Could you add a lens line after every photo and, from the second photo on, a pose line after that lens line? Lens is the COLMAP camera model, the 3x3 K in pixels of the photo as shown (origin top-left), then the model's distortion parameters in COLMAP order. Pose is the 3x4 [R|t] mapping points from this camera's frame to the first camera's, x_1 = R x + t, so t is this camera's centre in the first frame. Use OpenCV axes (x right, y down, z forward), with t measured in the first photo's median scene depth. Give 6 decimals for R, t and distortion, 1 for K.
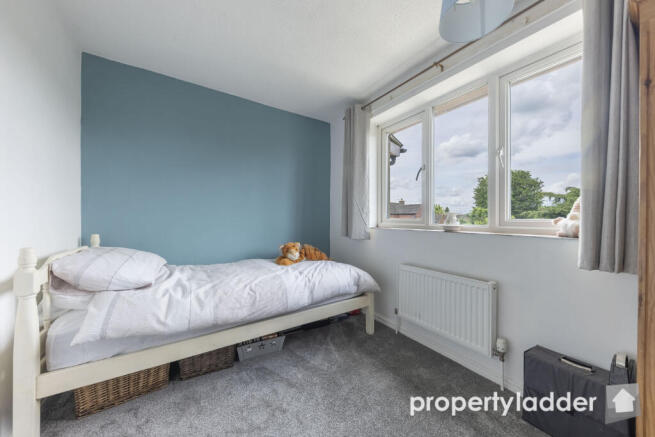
lens RADIAL K [[224.9, 0, 327.6], [0, 224.9, 222.5], [0, 0, 1]] dist [0.000381, 0.000031]
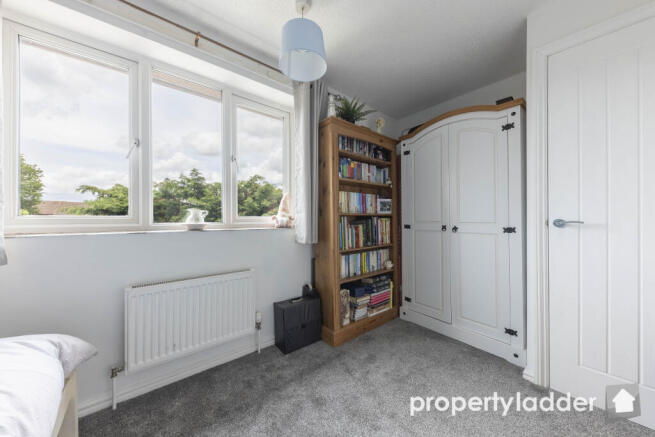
lens RADIAL K [[219.1, 0, 327.2], [0, 219.1, 216.0], [0, 0, 1]] dist [-0.000885, -0.000053]
pose [[-0.094173, -0.003849, 0.995548, -0.384366], [0.009994, 0.999938, 0.004812, -0.016156], [-0.995506, 0.010403, -0.094129, 0.588246]]
